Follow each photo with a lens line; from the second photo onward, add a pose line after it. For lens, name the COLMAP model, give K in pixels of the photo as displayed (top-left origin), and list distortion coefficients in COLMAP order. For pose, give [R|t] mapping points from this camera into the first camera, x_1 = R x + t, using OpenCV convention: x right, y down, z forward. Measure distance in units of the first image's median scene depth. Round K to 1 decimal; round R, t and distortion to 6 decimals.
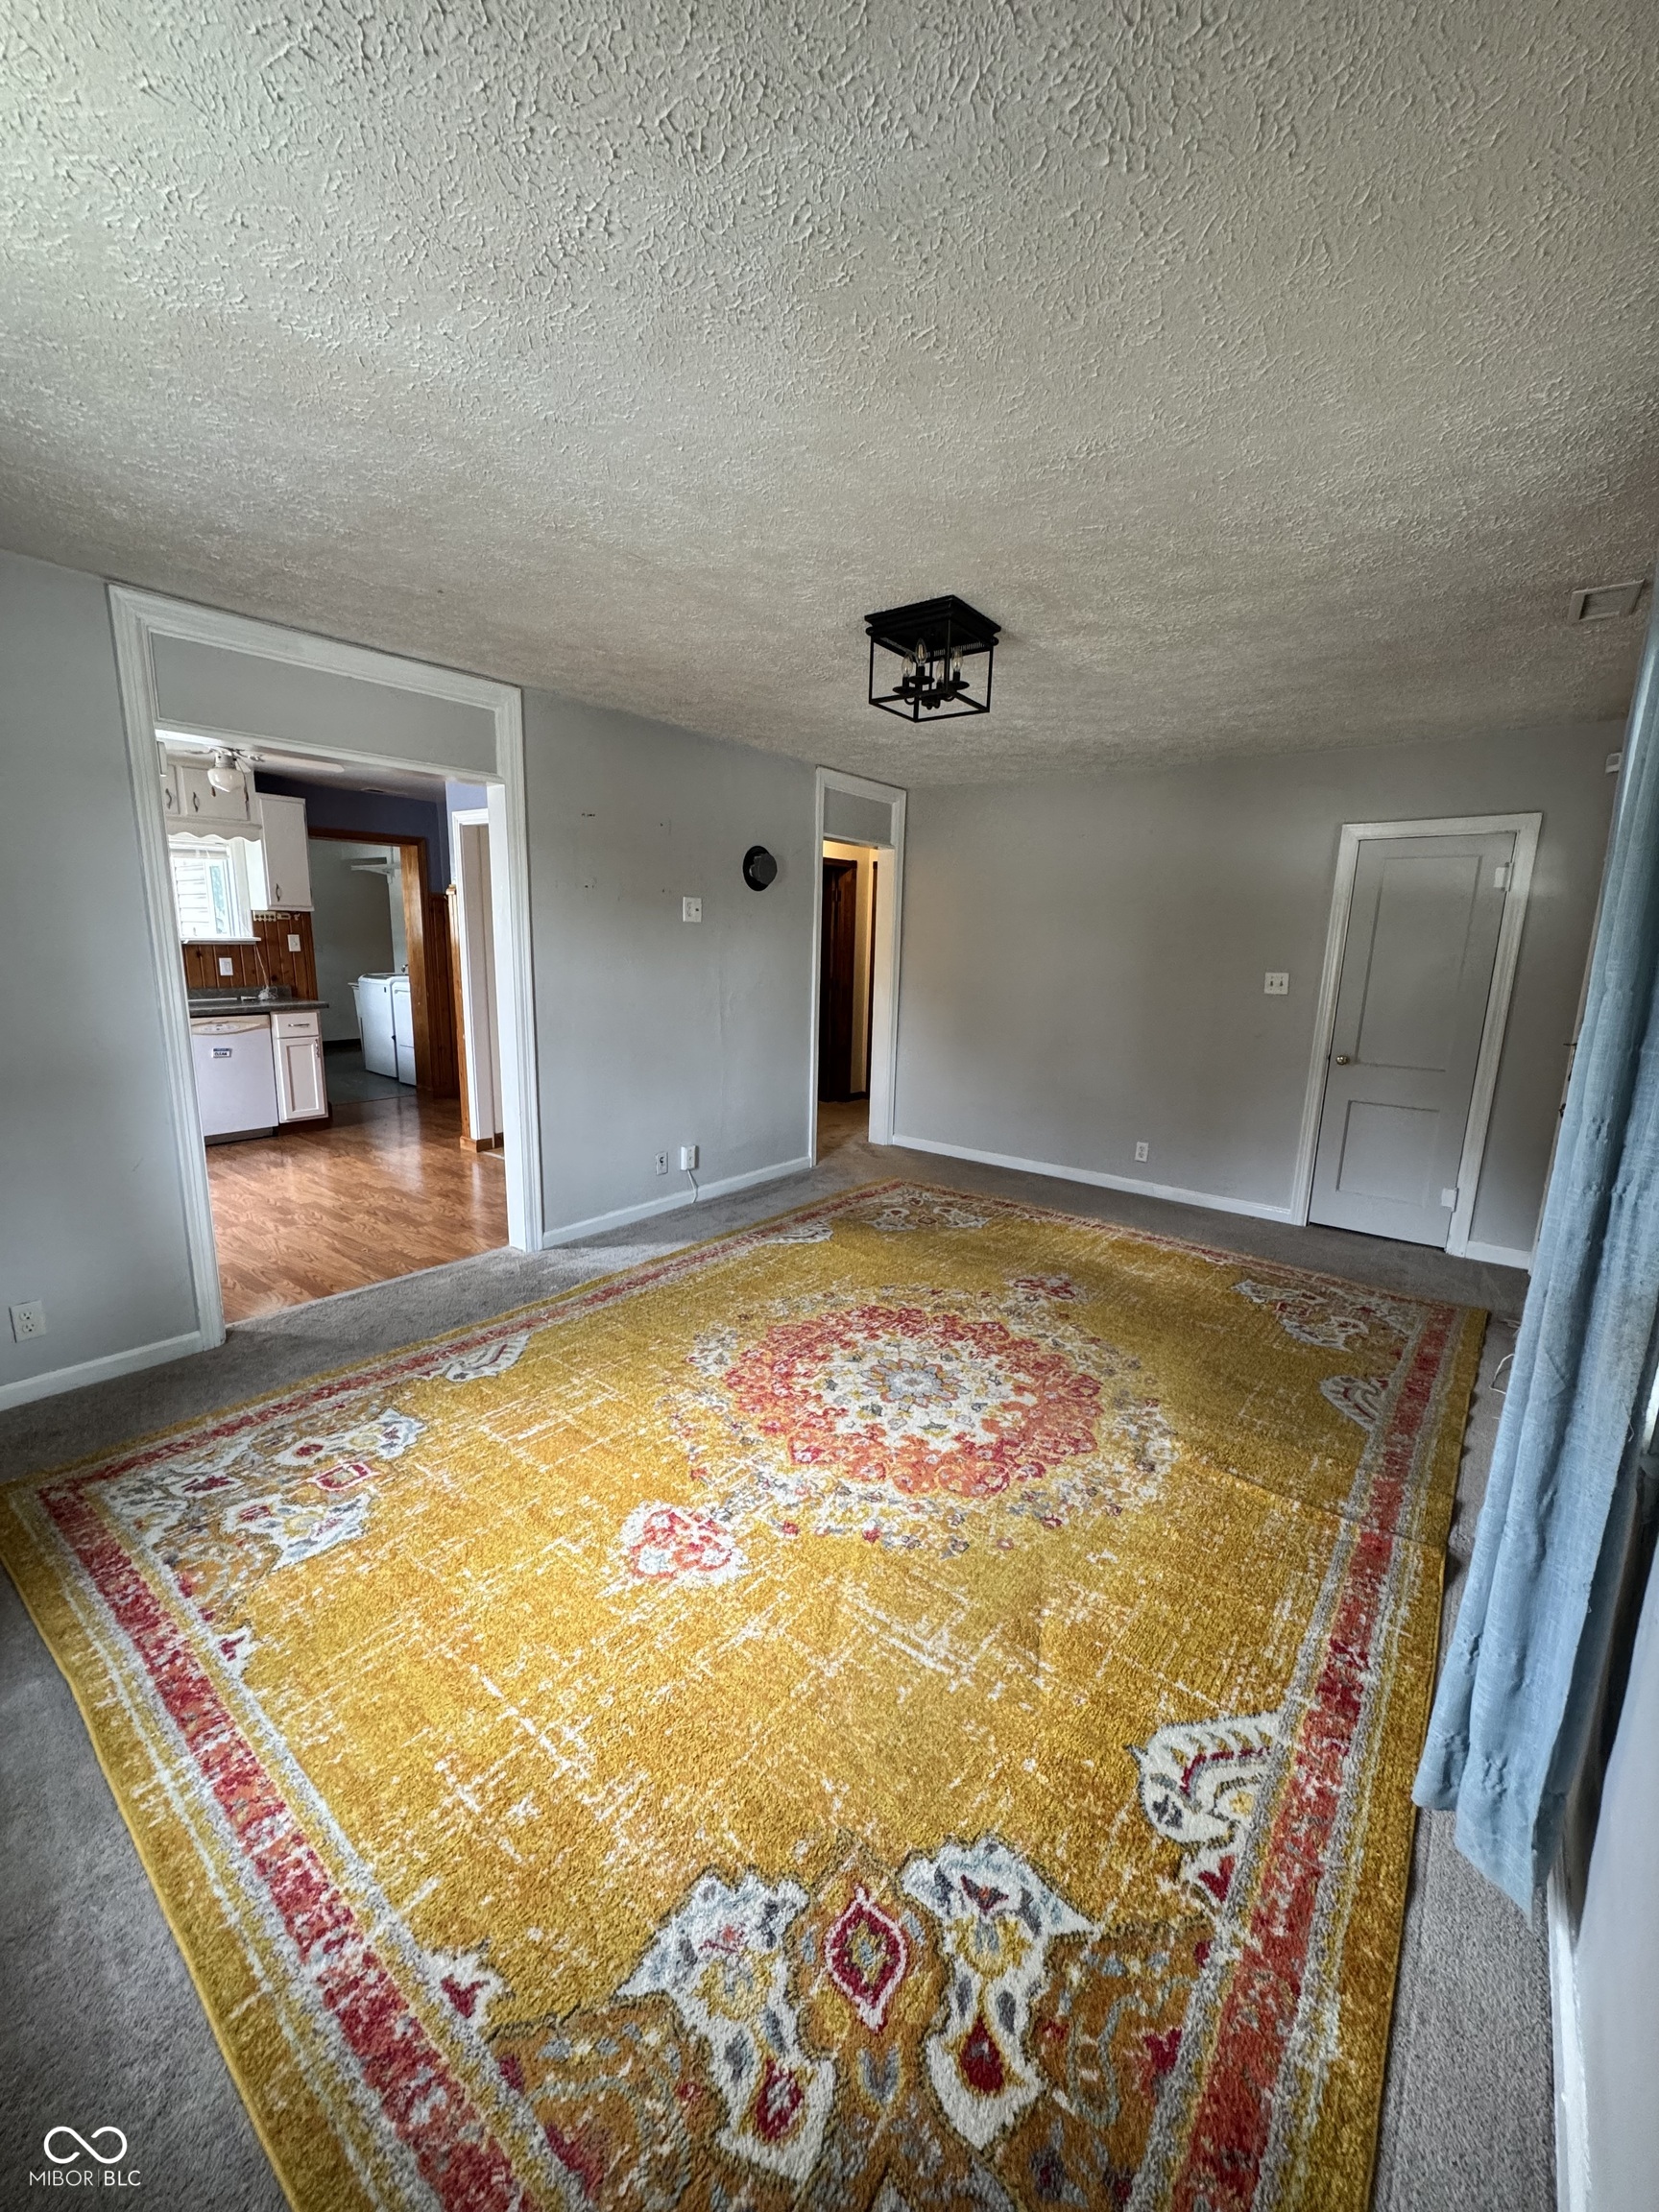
lens RADIAL K [[877.6, 0, 830.7], [0, 877.6, 1106.3], [0, 0, 1]] dist [-0.000636, 0.001115]
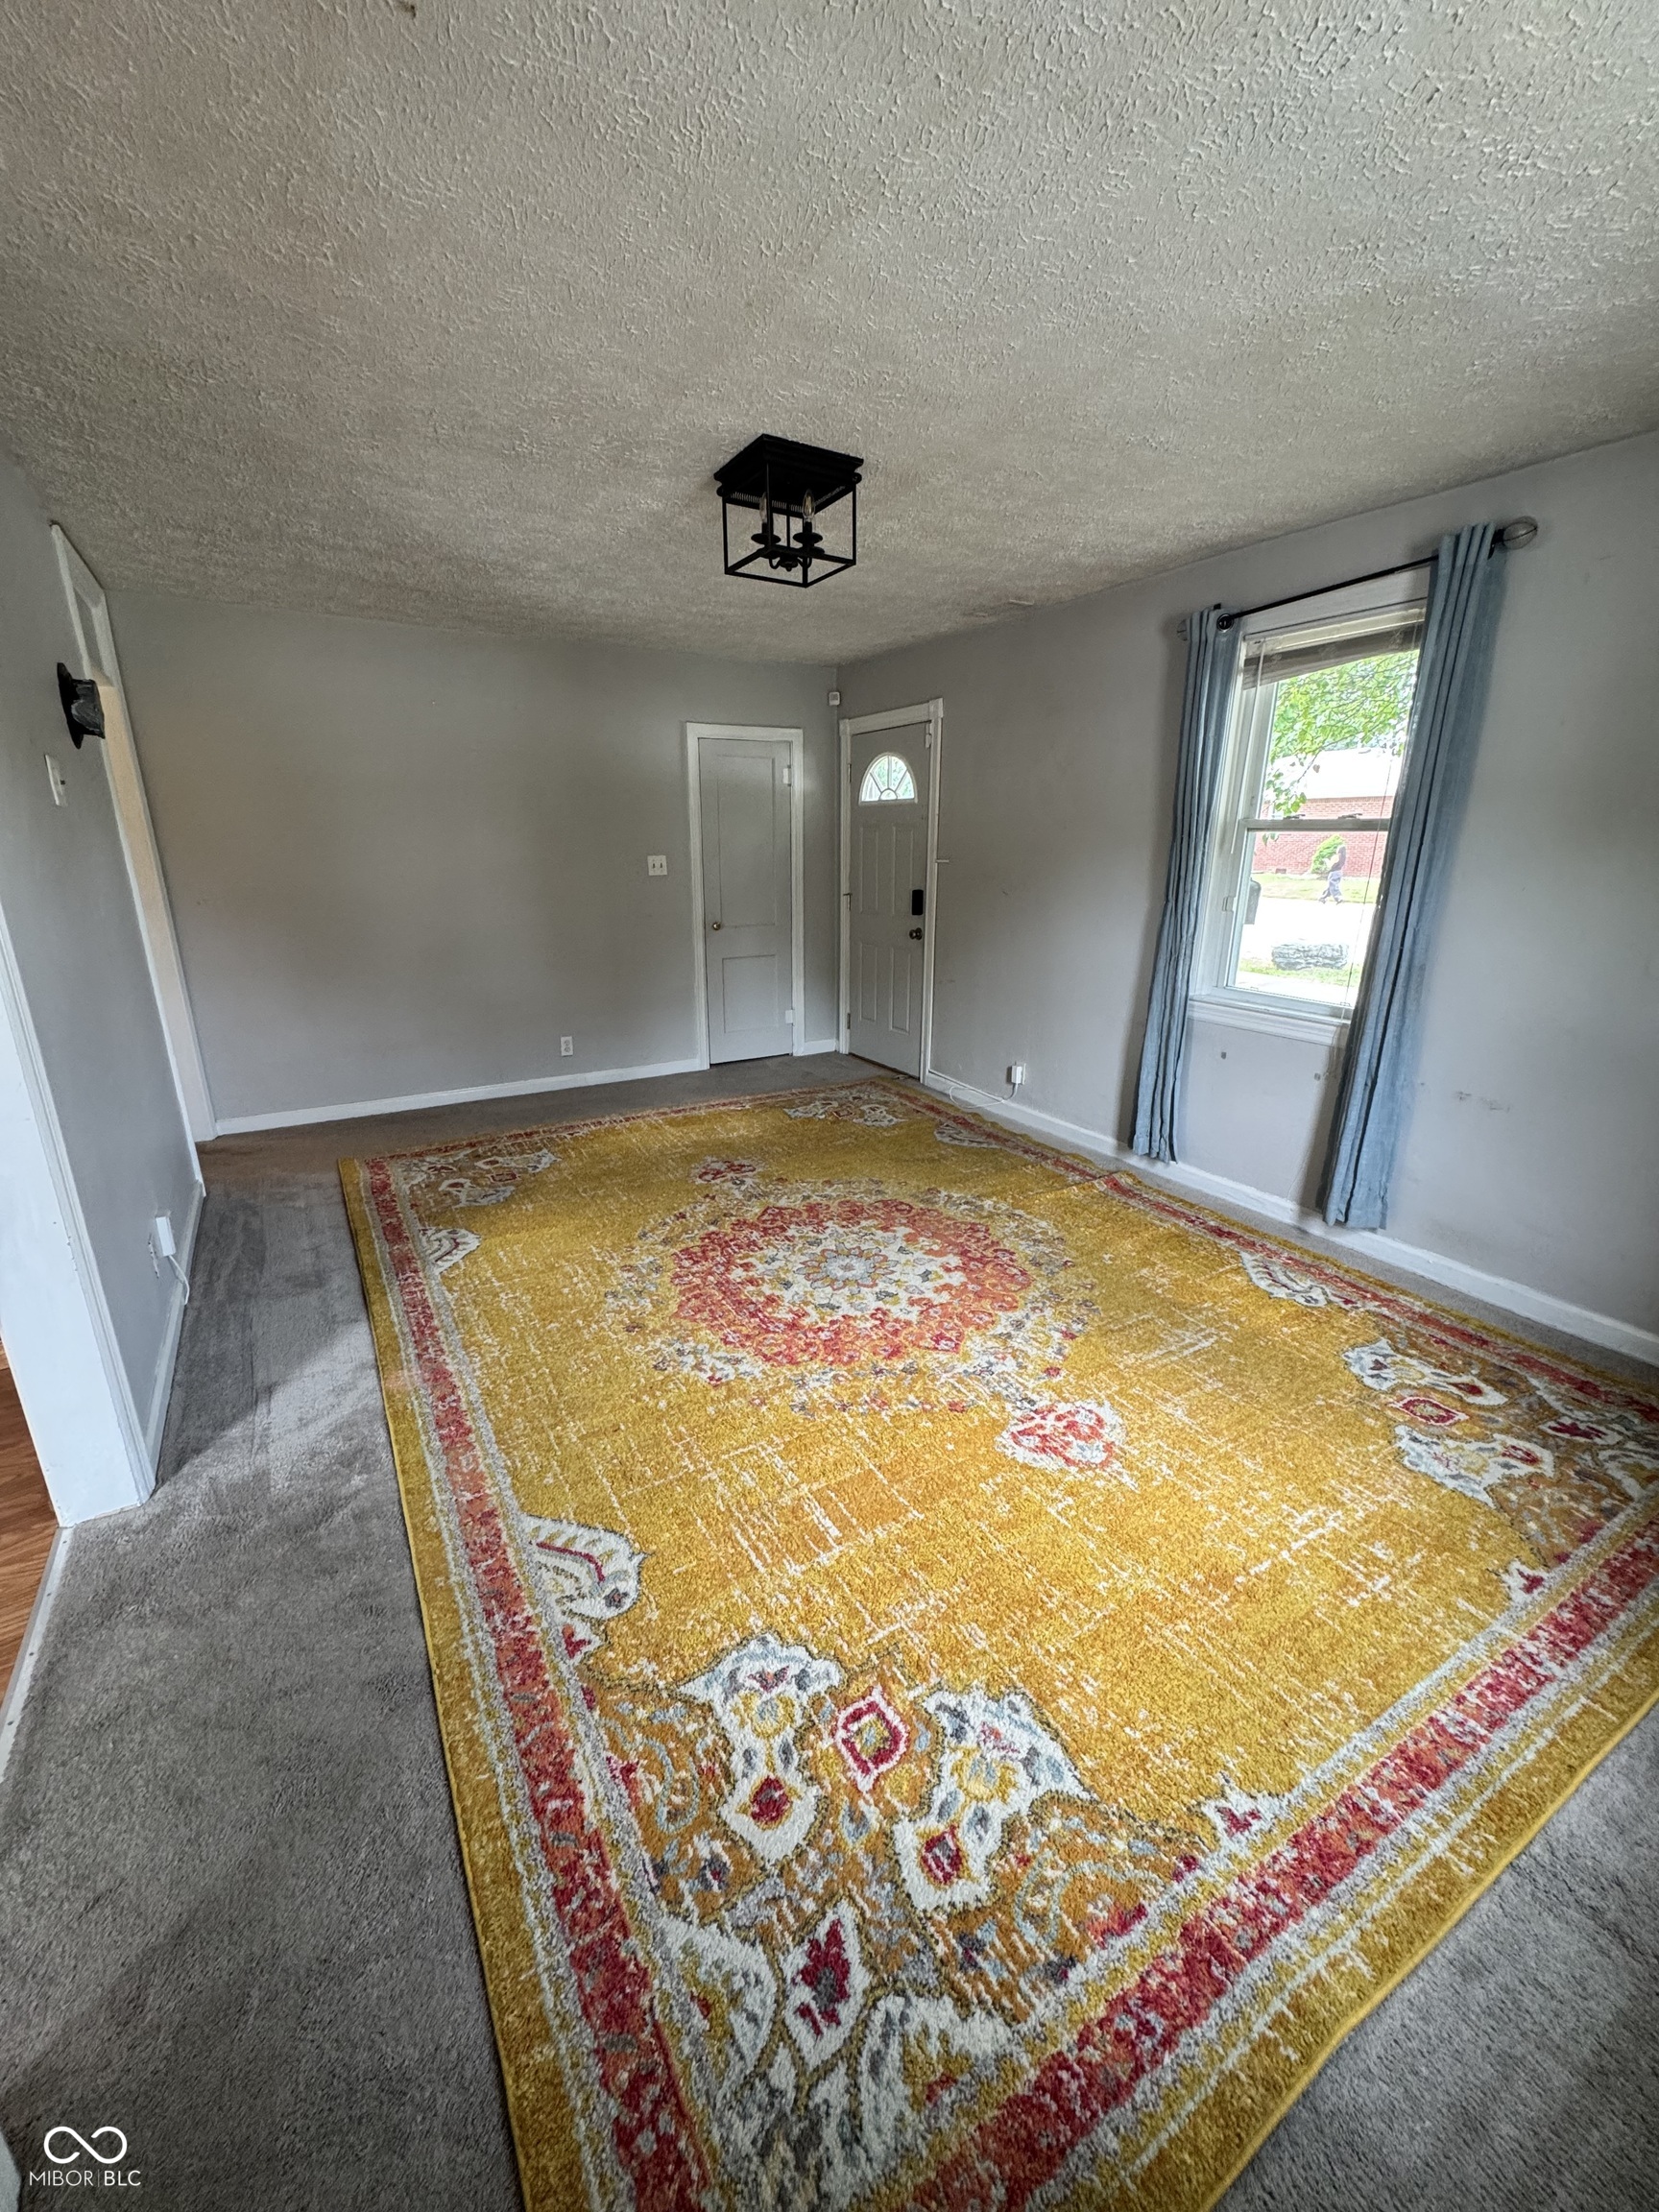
lens RADIAL K [[877.6, 0, 825.8], [0, 877.6, 1110.6], [0, 0, 1]] dist [-0.000636, 0.001115]
pose [[0.356914, -0.301357, 0.884192, -0.863080], [0.183912, 0.950677, 0.249779, -0.142357], [-0.915854, 0.073464, 0.394733, 0.657155]]
